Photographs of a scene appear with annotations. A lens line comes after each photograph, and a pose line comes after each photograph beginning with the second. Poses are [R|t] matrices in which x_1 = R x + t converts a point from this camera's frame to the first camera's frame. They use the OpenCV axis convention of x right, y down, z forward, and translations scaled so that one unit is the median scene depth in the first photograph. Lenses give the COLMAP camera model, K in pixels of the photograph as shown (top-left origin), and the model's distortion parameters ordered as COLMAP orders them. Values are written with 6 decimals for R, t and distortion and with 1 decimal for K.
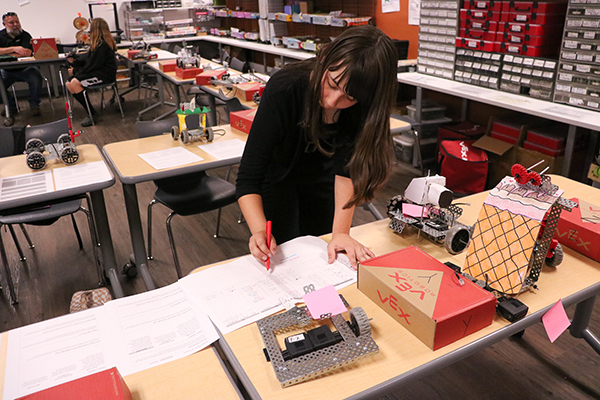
lens RADIAL K [[504.4, 0, 300.0], [0, 504.4, 200.0], [0, 0, 1]] dist [-0.163894, 0.148052]
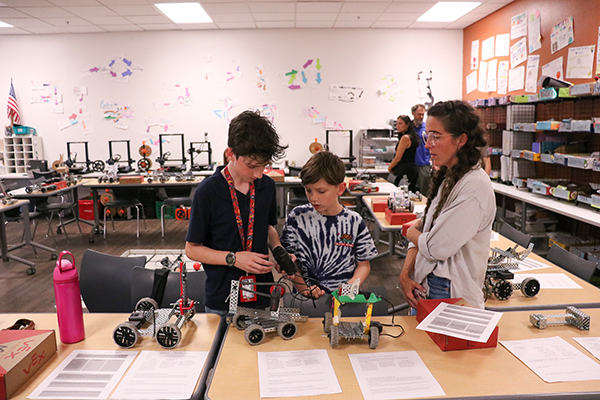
lens RADIAL K [[504.4, 0, 300.0], [0, 504.4, 200.0], [0, 0, 1]] dist [-0.163894, 0.148052]
pose [[0.885693, 0.079355, -0.457440, 0.006012], [-0.188242, 0.962043, -0.197580, -0.061234], [0.424398, 0.261105, 0.867012, 0.138215]]
